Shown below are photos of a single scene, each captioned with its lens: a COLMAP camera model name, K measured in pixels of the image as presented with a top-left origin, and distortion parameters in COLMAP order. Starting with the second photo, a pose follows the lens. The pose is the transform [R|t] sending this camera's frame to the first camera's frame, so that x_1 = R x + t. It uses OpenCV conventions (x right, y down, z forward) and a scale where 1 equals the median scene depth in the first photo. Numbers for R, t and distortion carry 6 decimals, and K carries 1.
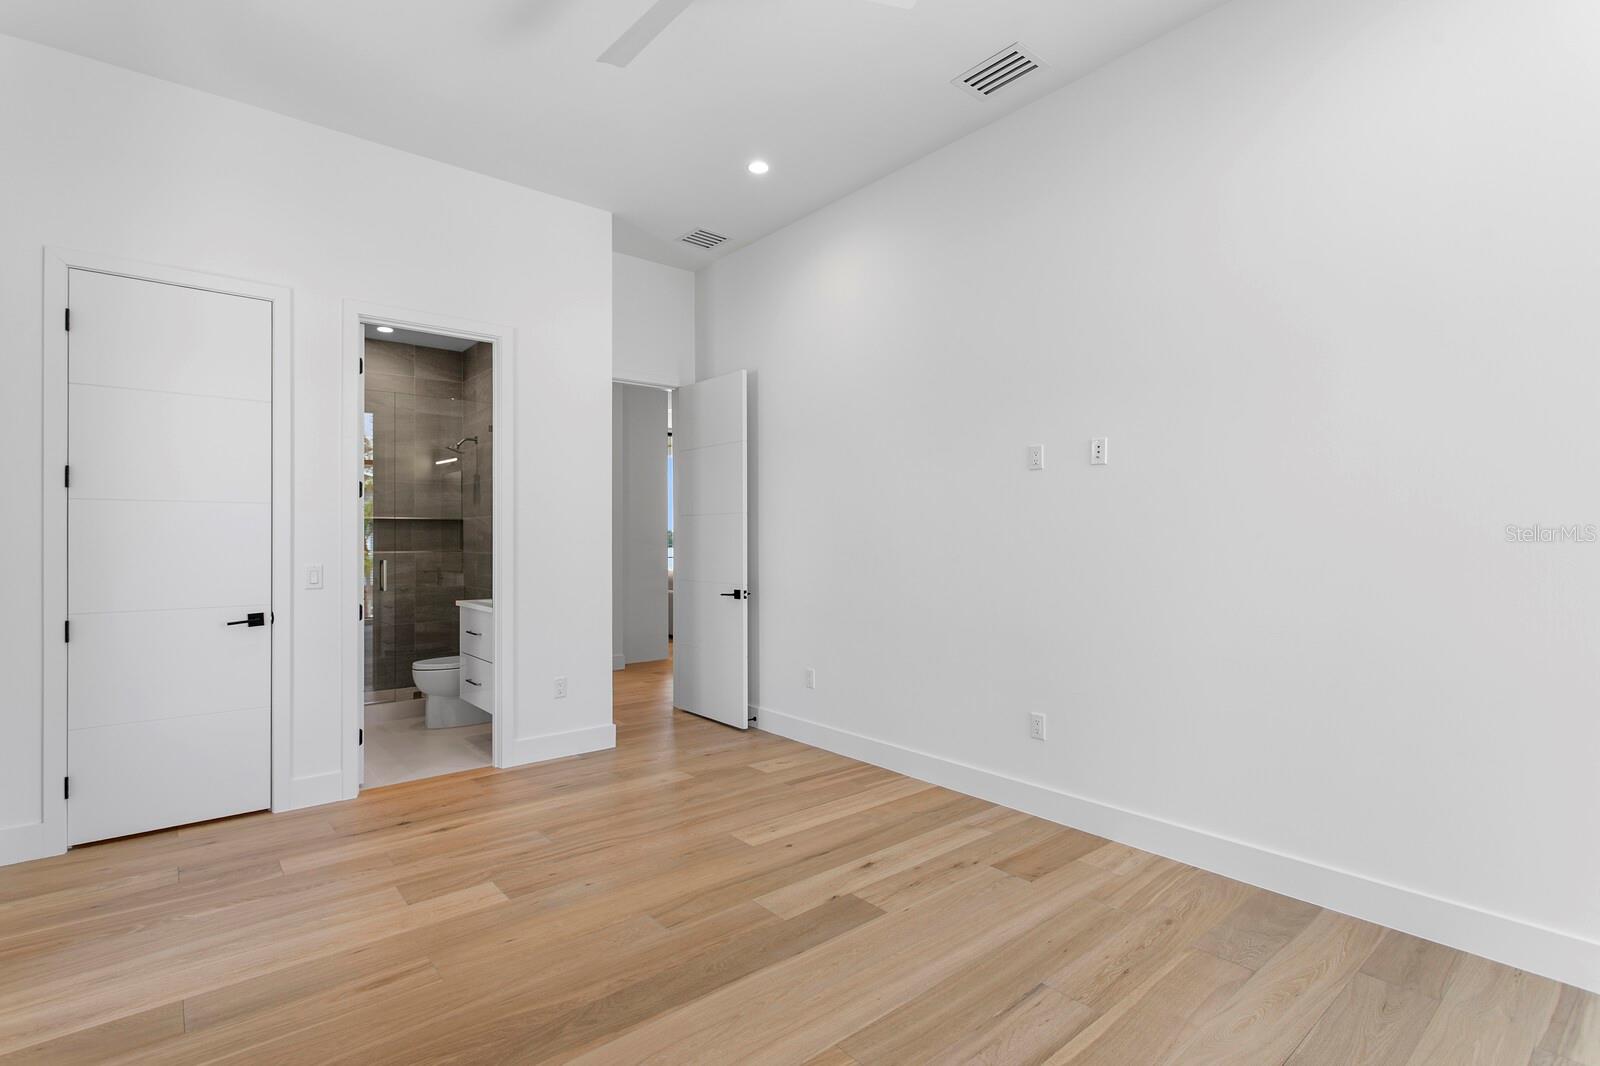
lens RADIAL K [[756.2, 0, 796.8], [0, 756.2, 532.7], [0, 0, 1]] dist [-0.001005, 0.000740]
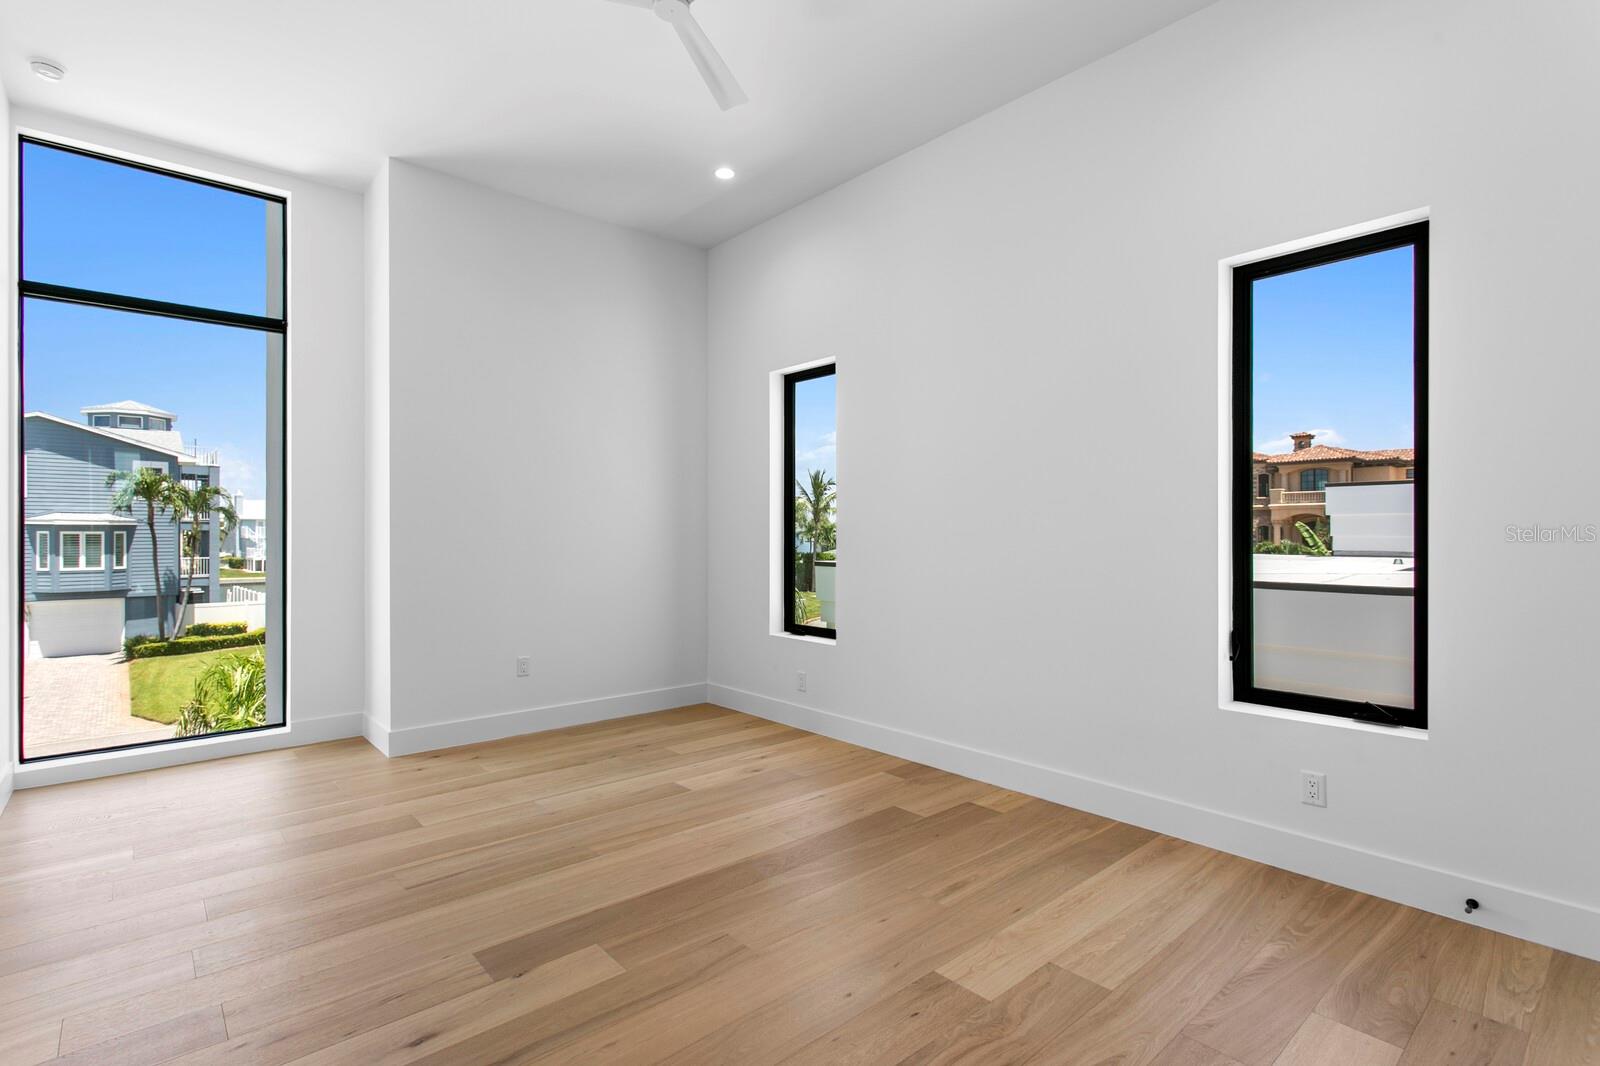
lens RADIAL K [[756.2, 0, 799.6], [0, 756.2, 532.5], [0, 0, 1]] dist [-0.001005, 0.000740]
pose [[-0.999729, 0.004728, -0.022787, -0.143905], [0.004890, 0.999963, -0.007093, 0.019813], [0.022753, -0.007203, -0.999715, 1.150336]]
